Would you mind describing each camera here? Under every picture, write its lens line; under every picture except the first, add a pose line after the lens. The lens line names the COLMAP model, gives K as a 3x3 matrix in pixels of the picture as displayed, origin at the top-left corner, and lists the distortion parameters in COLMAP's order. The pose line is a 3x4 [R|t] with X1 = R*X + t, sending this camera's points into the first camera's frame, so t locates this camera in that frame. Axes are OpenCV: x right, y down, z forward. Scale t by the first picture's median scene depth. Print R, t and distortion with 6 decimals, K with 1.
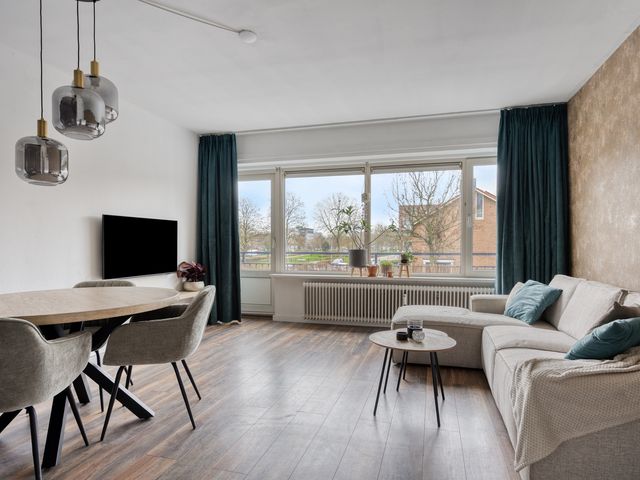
lens RADIAL K [[387.5, 0, 326.2], [0, 387.5, 252.2], [0, 0, 1]] dist [-0.007828, 0.002239]
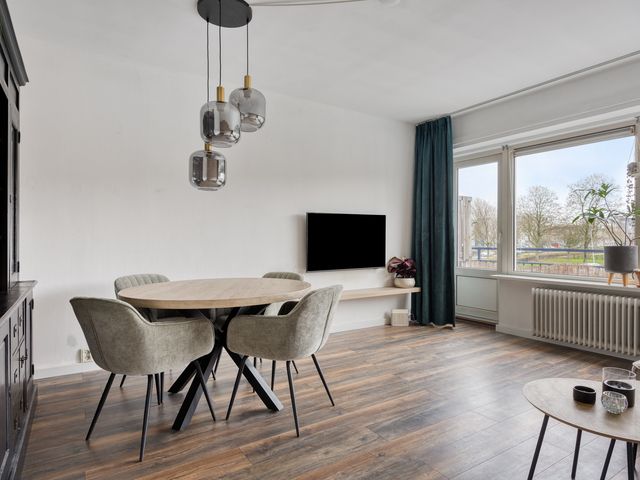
lens RADIAL K [[387.5, 0, 326.7], [0, 387.5, 240.7], [0, 0, 1]] dist [-0.007828, 0.002239]
pose [[0.752003, 0.001757, -0.659158, 0.148710], [-0.011209, 0.999886, -0.010123, -0.004407], [0.659065, 0.015001, 0.751937, 0.151613]]
